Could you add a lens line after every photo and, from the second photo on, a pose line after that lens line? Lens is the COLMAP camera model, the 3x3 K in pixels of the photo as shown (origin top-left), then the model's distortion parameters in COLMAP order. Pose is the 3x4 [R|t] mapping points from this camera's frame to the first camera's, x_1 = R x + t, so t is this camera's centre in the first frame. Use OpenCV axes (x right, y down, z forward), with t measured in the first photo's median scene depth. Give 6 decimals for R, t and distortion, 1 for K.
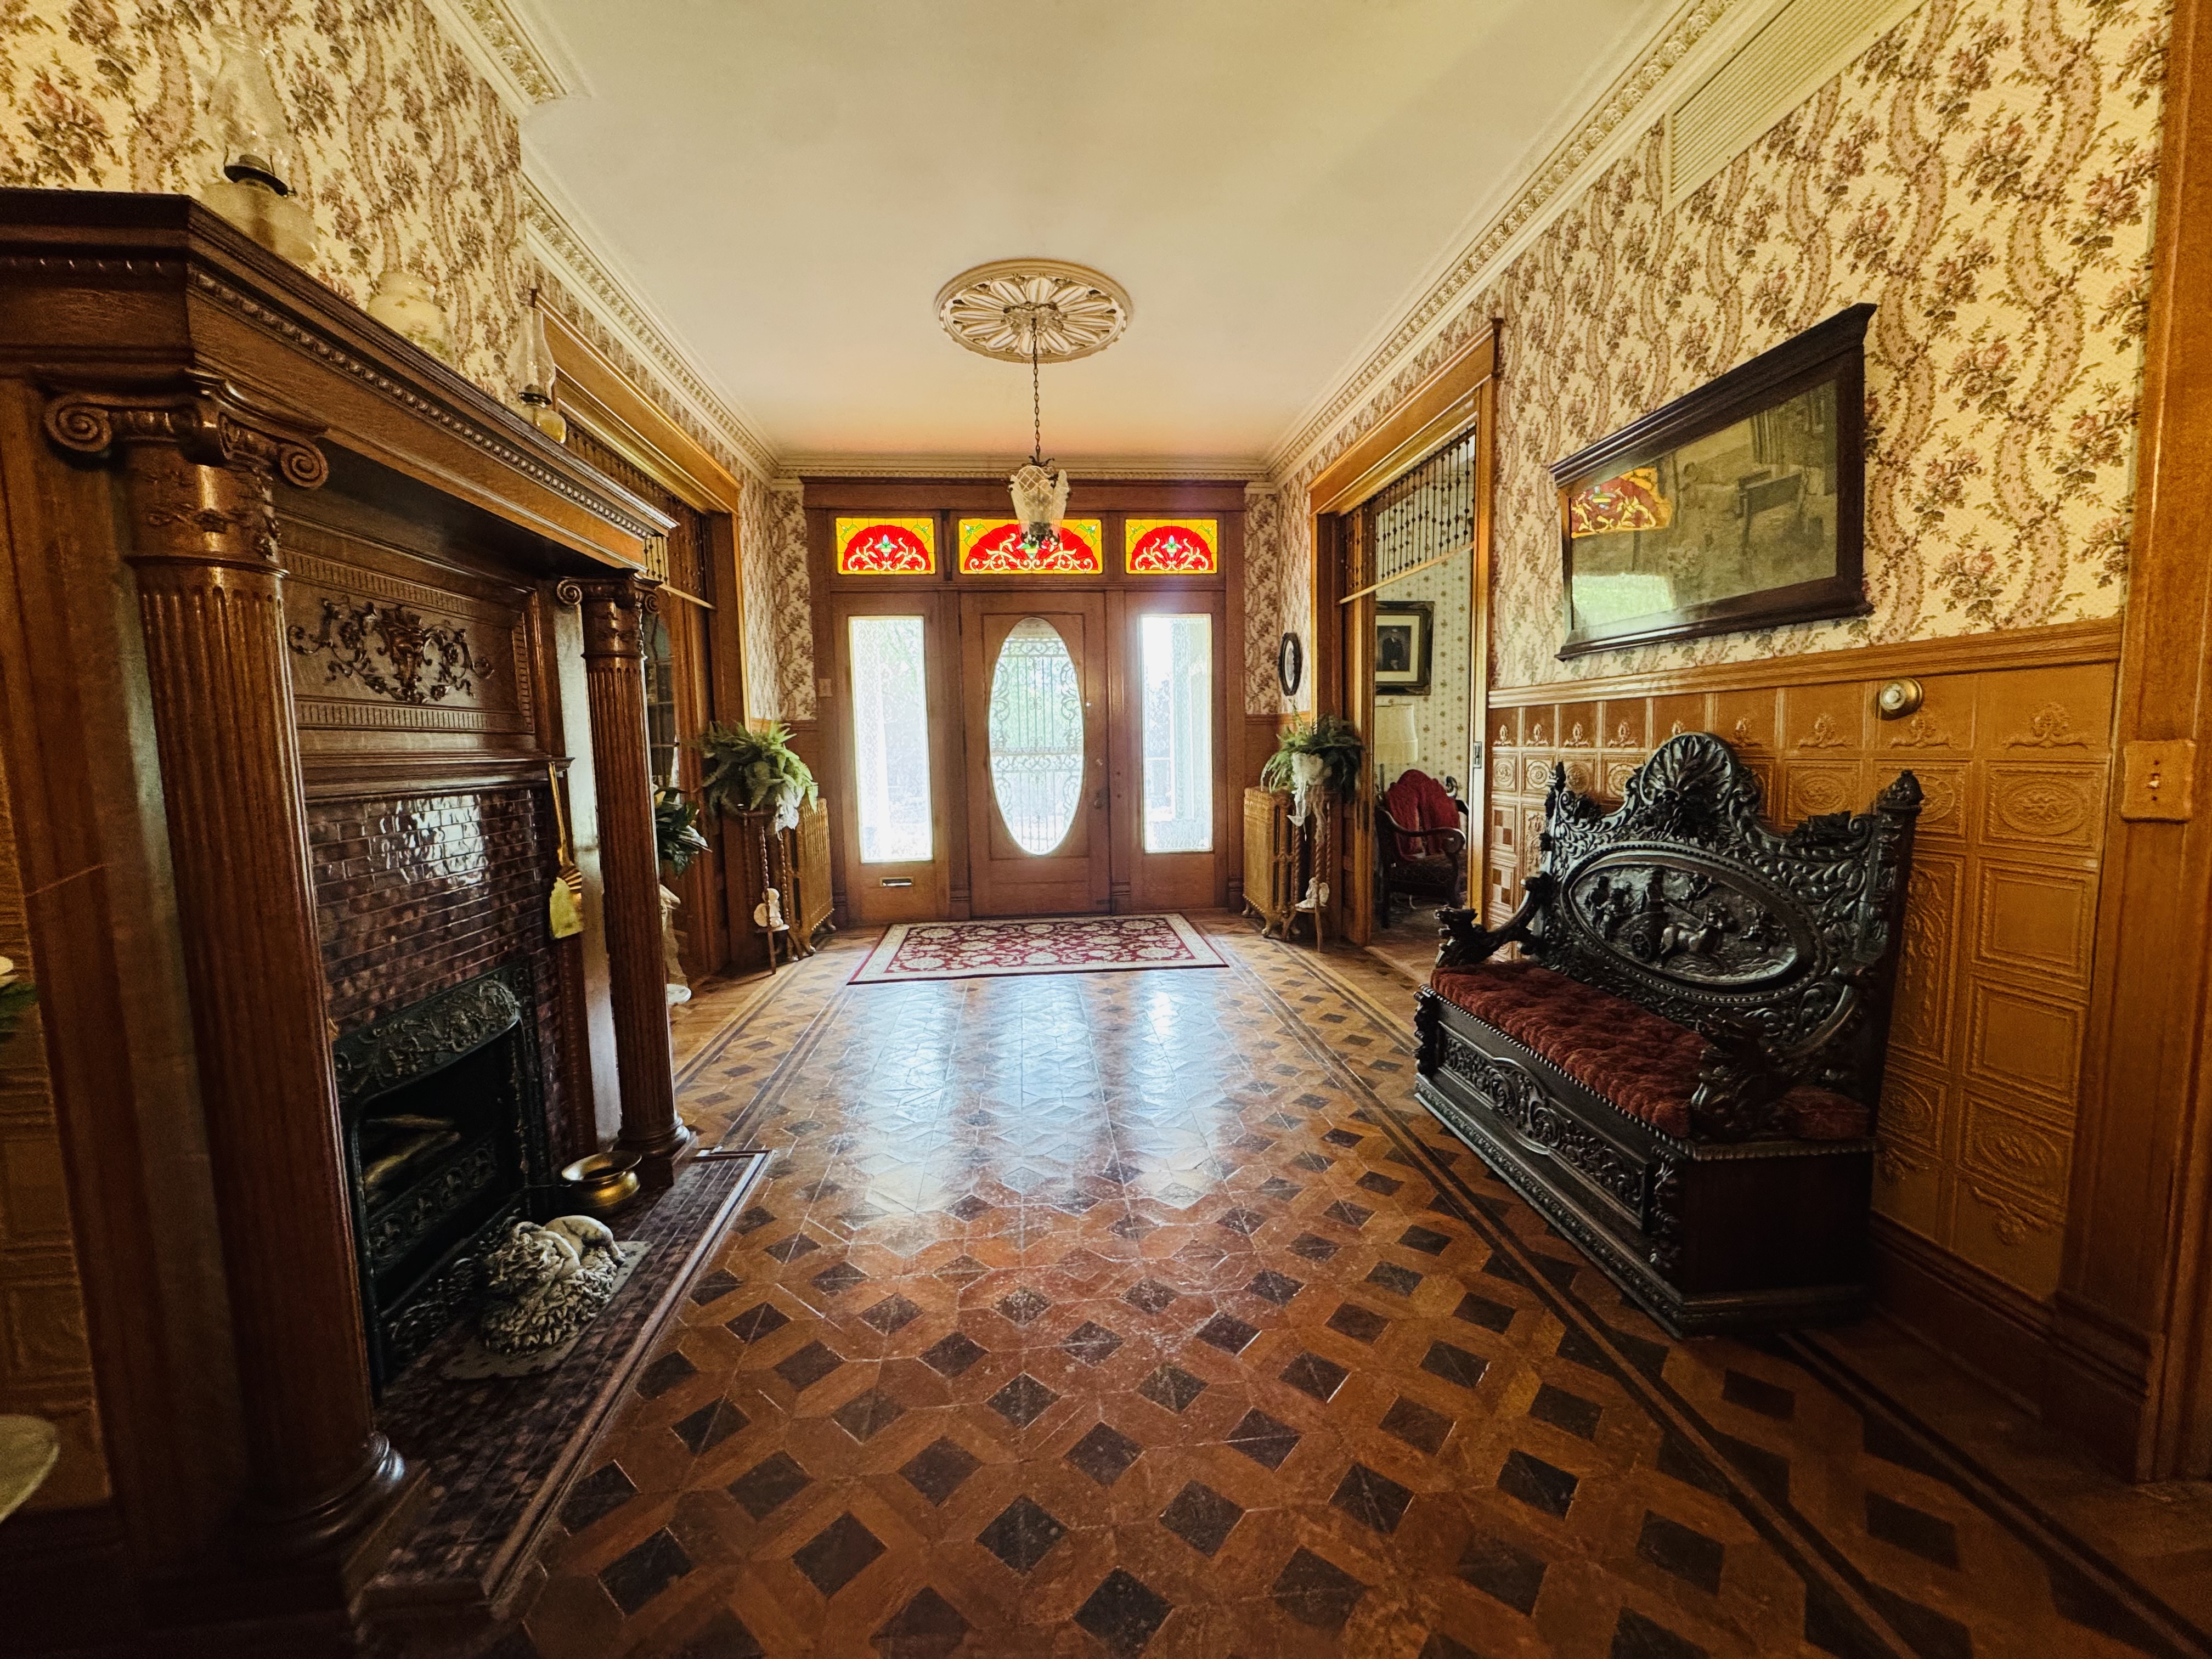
lens RADIAL K [[877.8, 0, 1104.3], [0, 877.8, 829.4], [0, 0, 1]] dist [-0.003813, 0.000312]
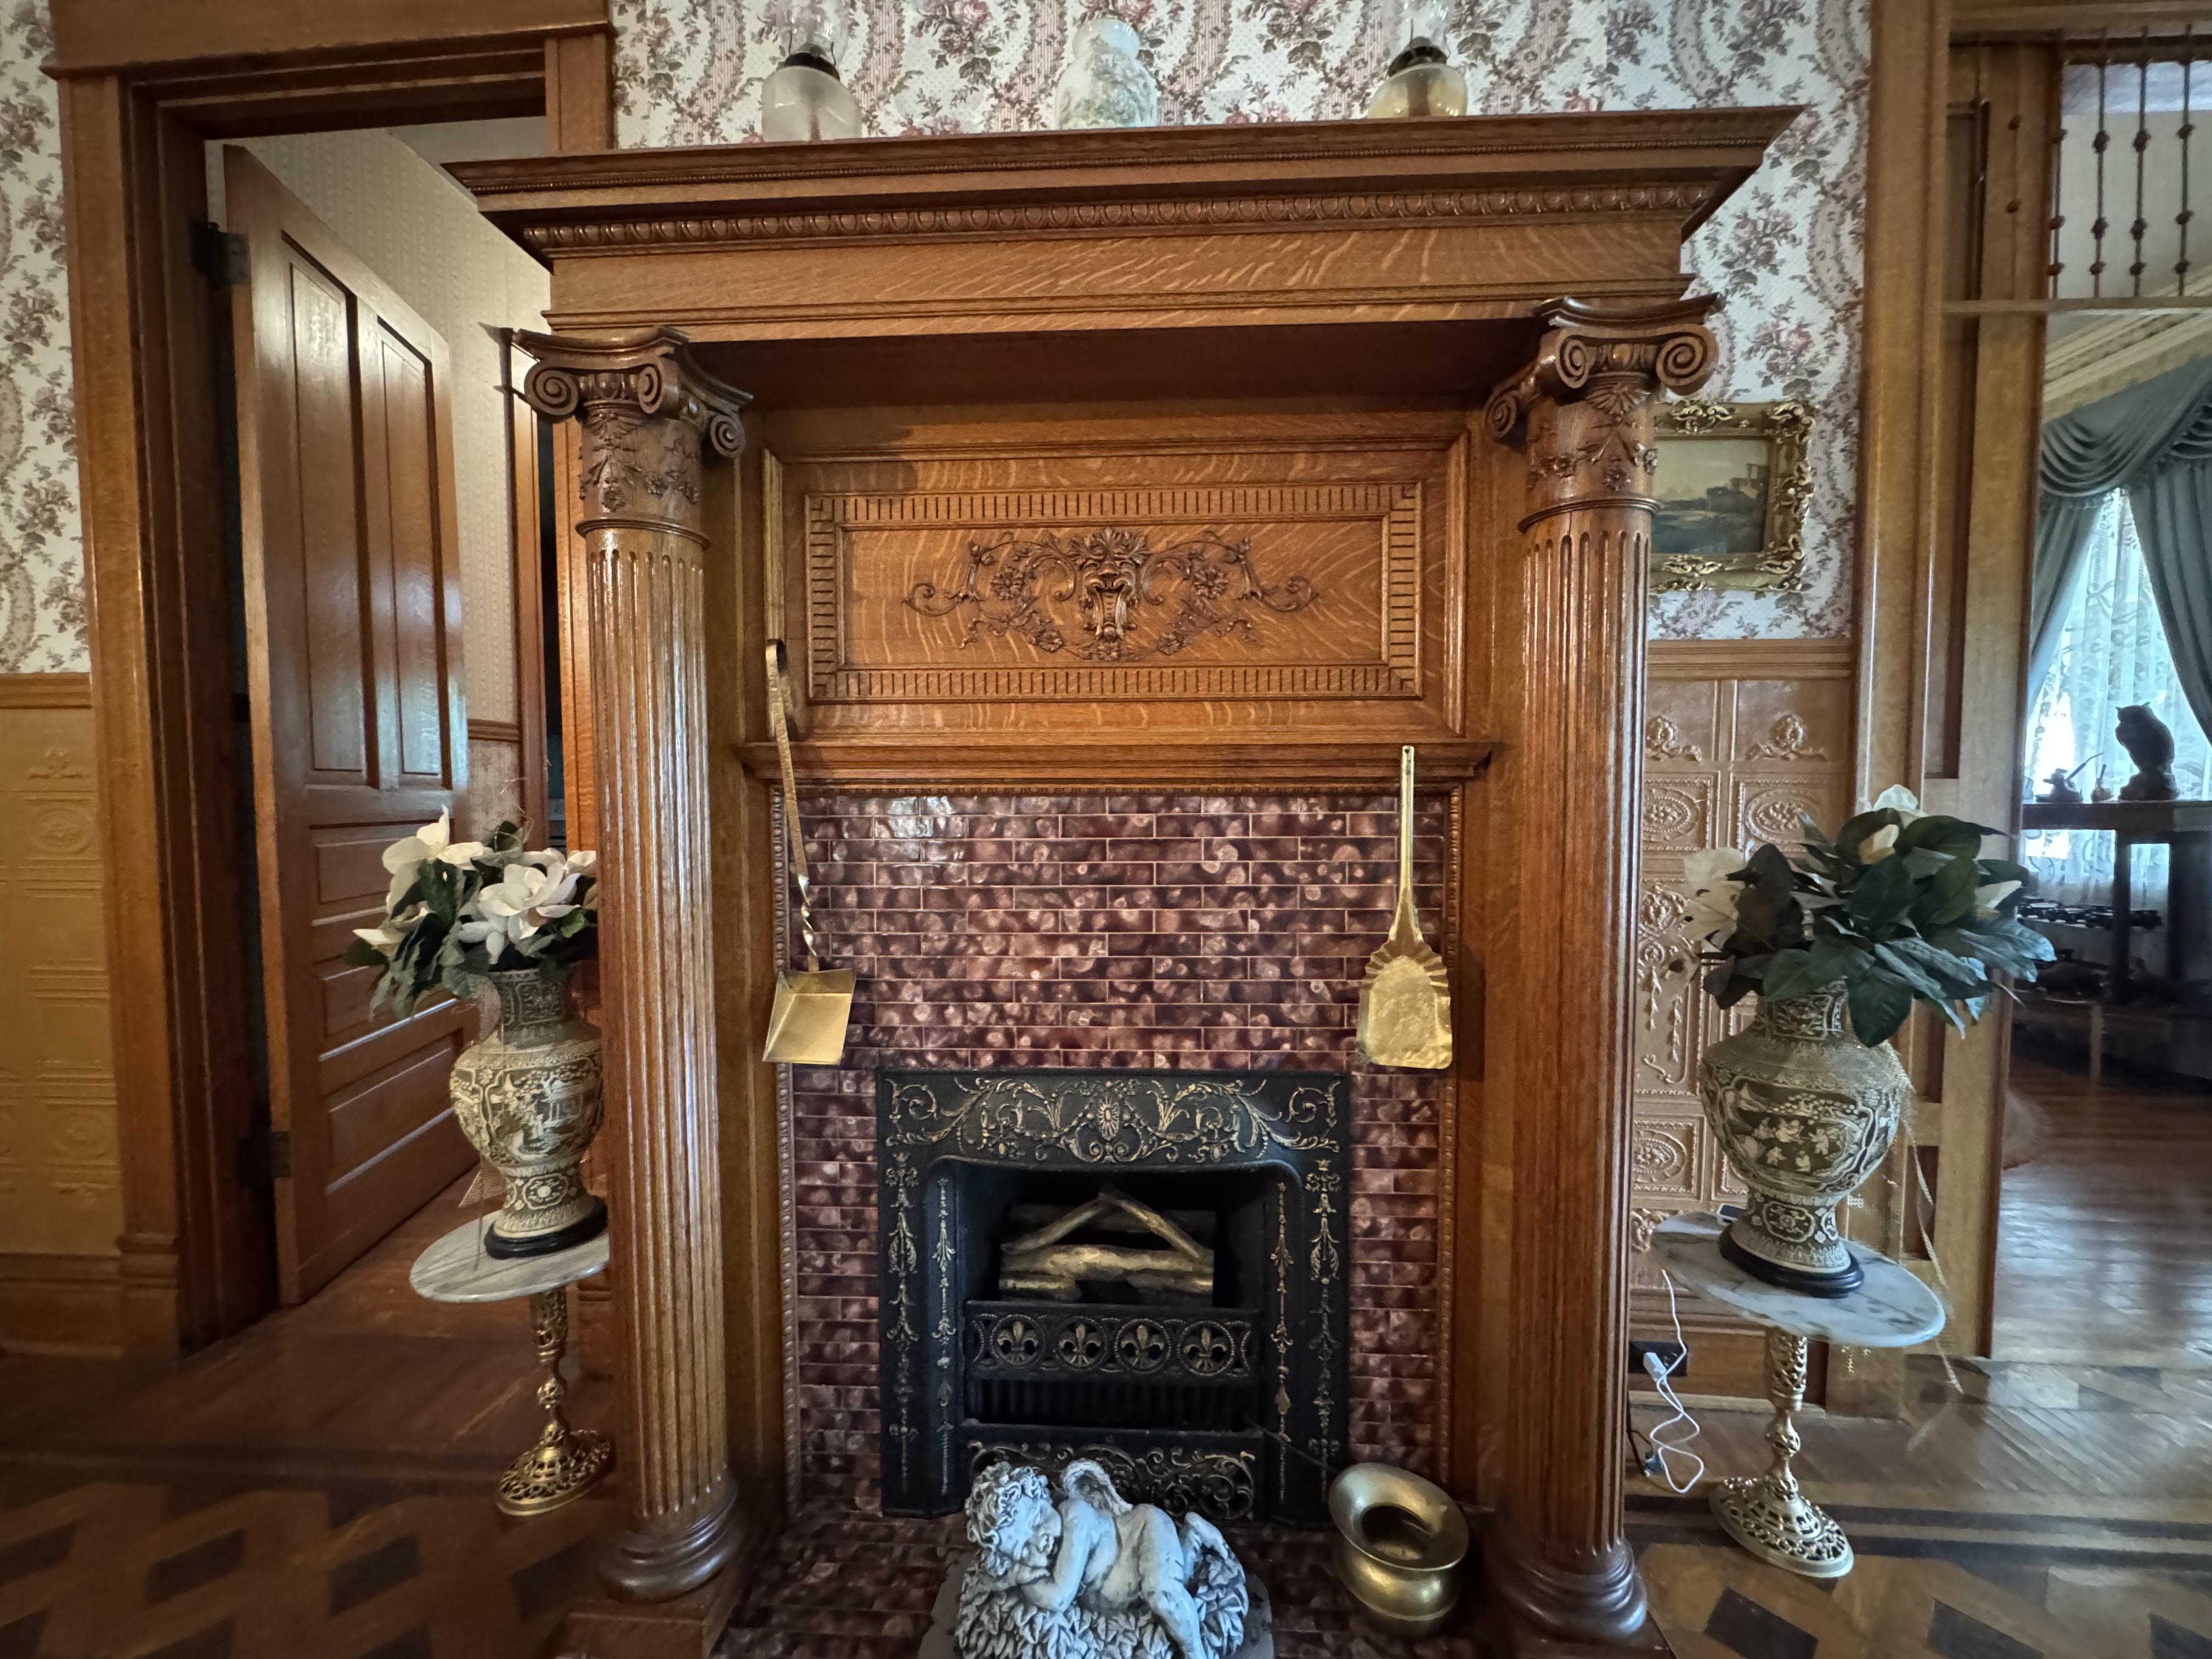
lens RADIAL K [[877.8, 0, 1103.9], [0, 877.8, 830.1], [0, 0, 1]] dist [-0.003813, 0.000312]
pose [[-0.153460, 0.068554, -0.985774, -0.036594], [-0.089491, 0.992527, 0.082955, -0.033353], [0.984094, 0.100948, -0.146178, 0.558189]]
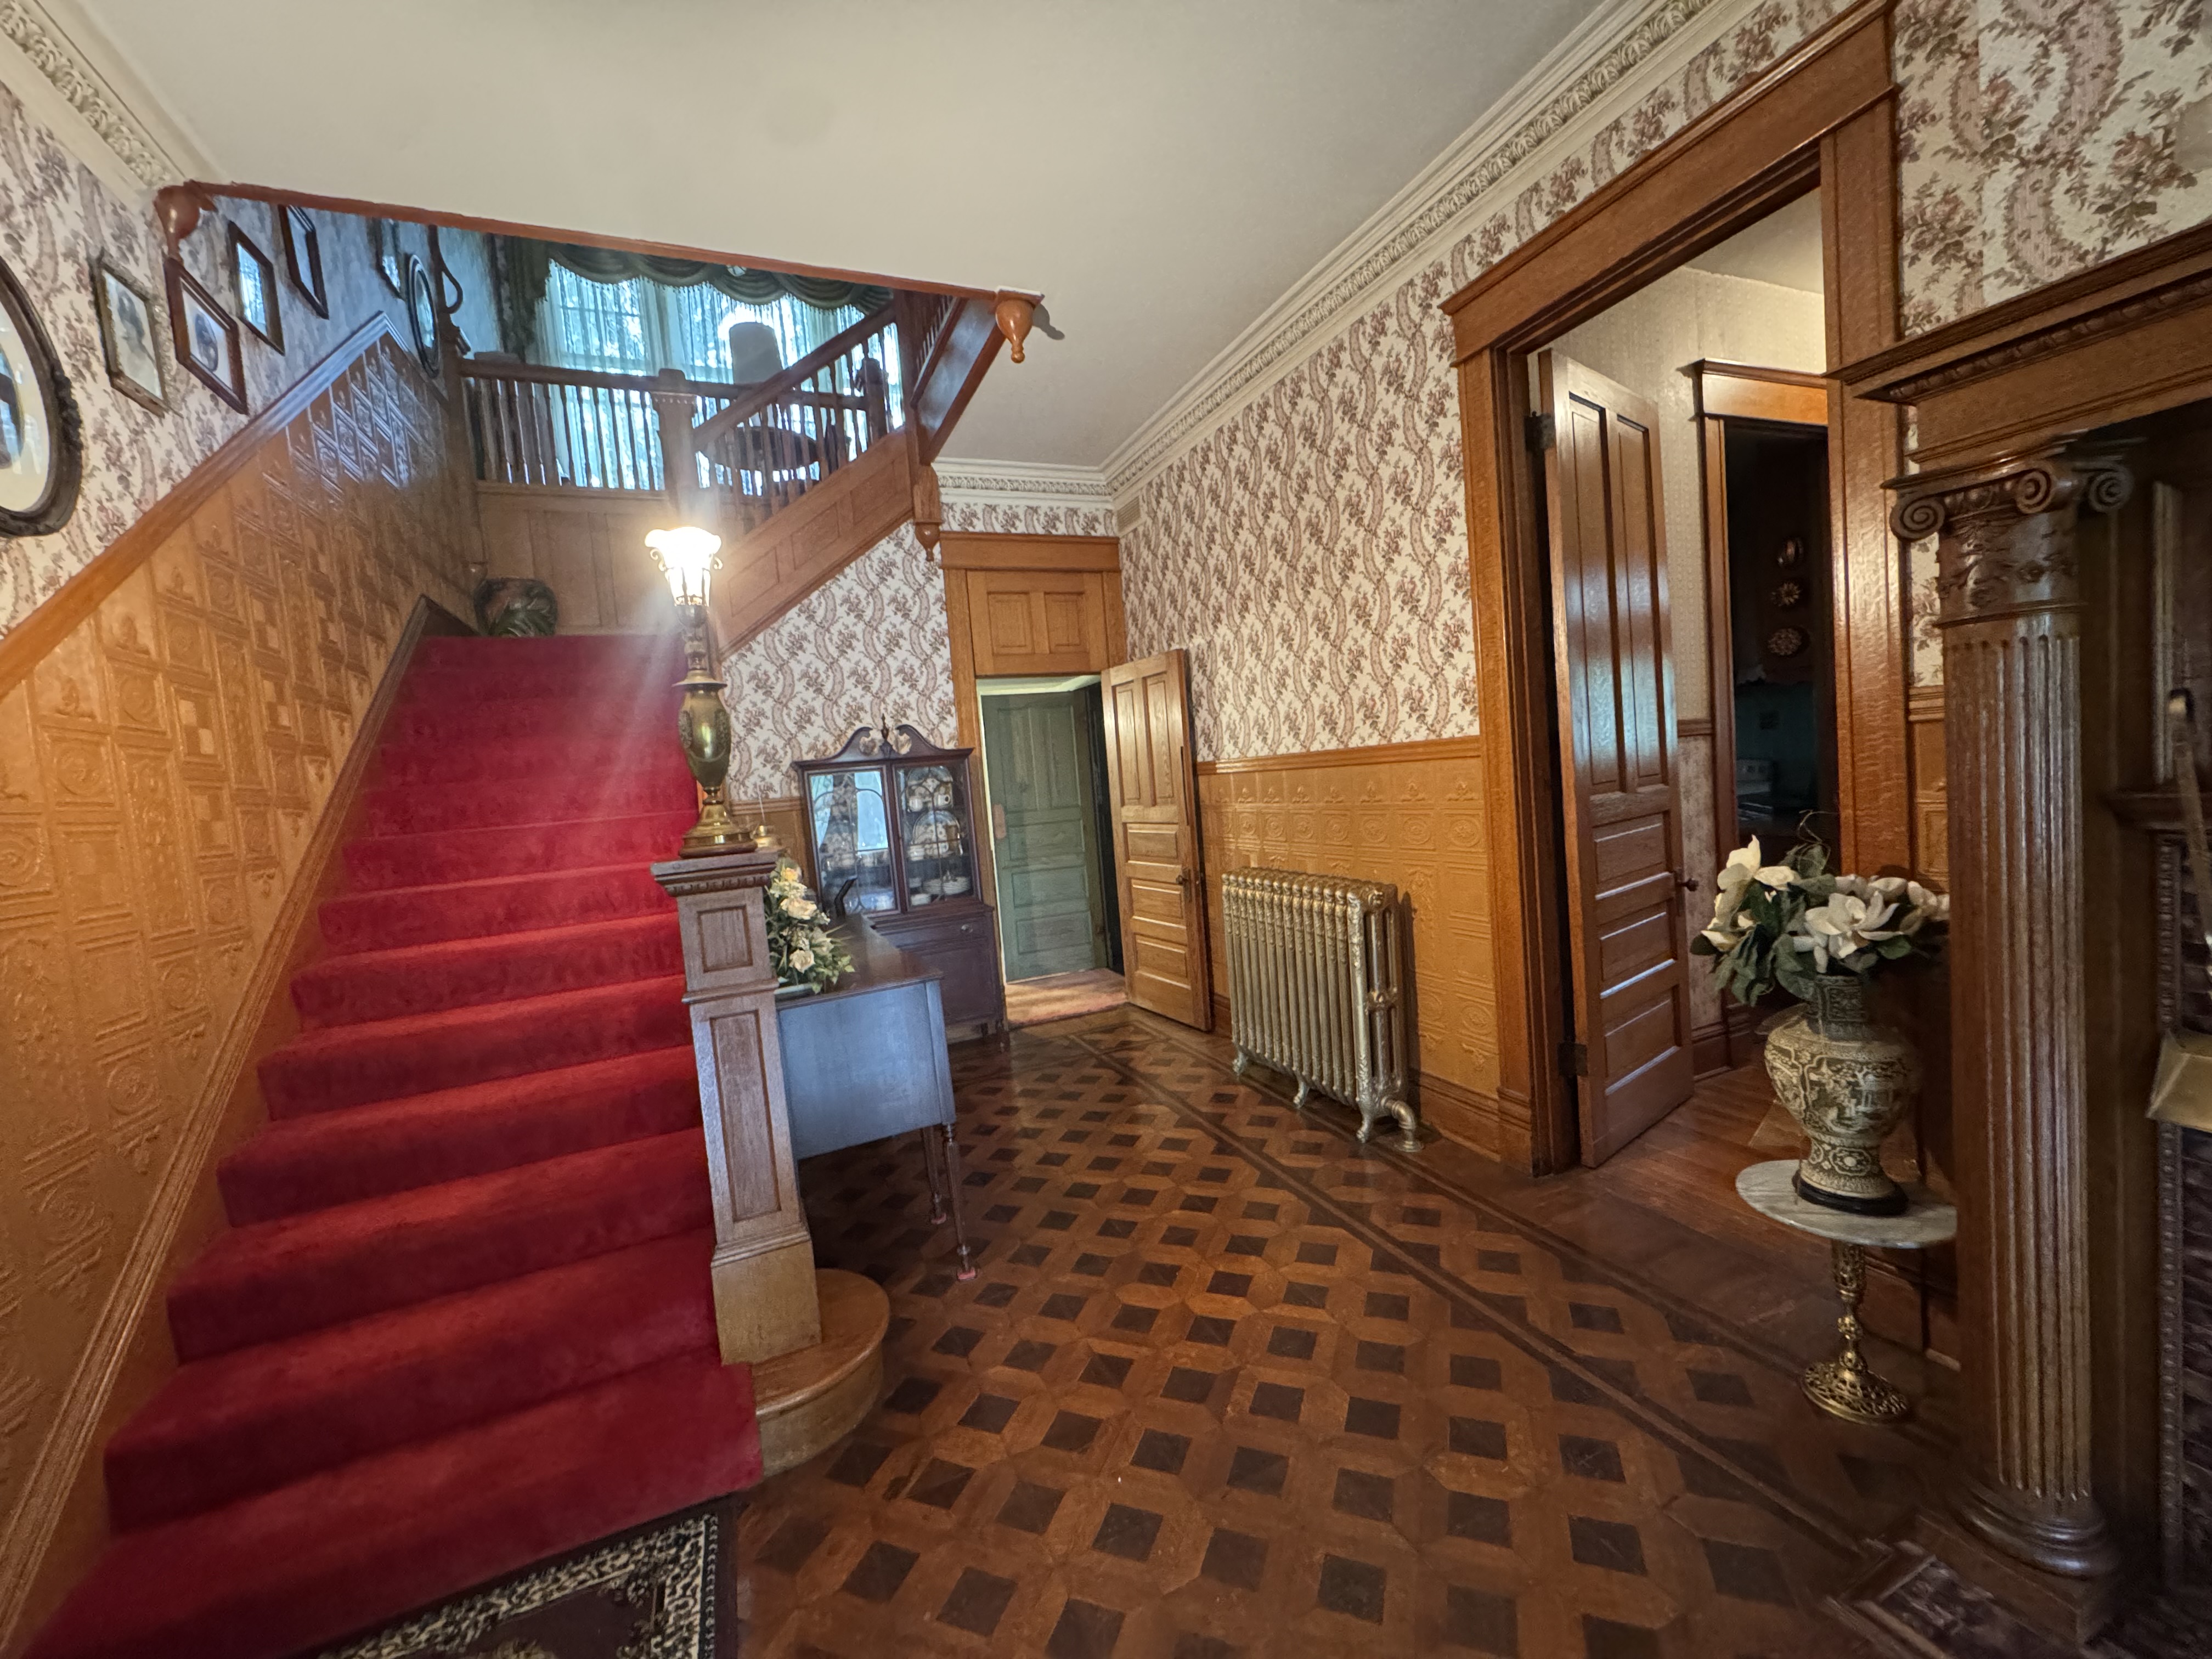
lens RADIAL K [[877.8, 0, 1105.7], [0, 877.8, 830.4], [0, 0, 1]] dist [-0.003813, 0.000312]
pose [[-0.945619, 0.122479, -0.301336, 0.124191], [0.075194, 0.983619, 0.163829, -0.099313], [0.316465, 0.132261, -0.939339, 0.560557]]
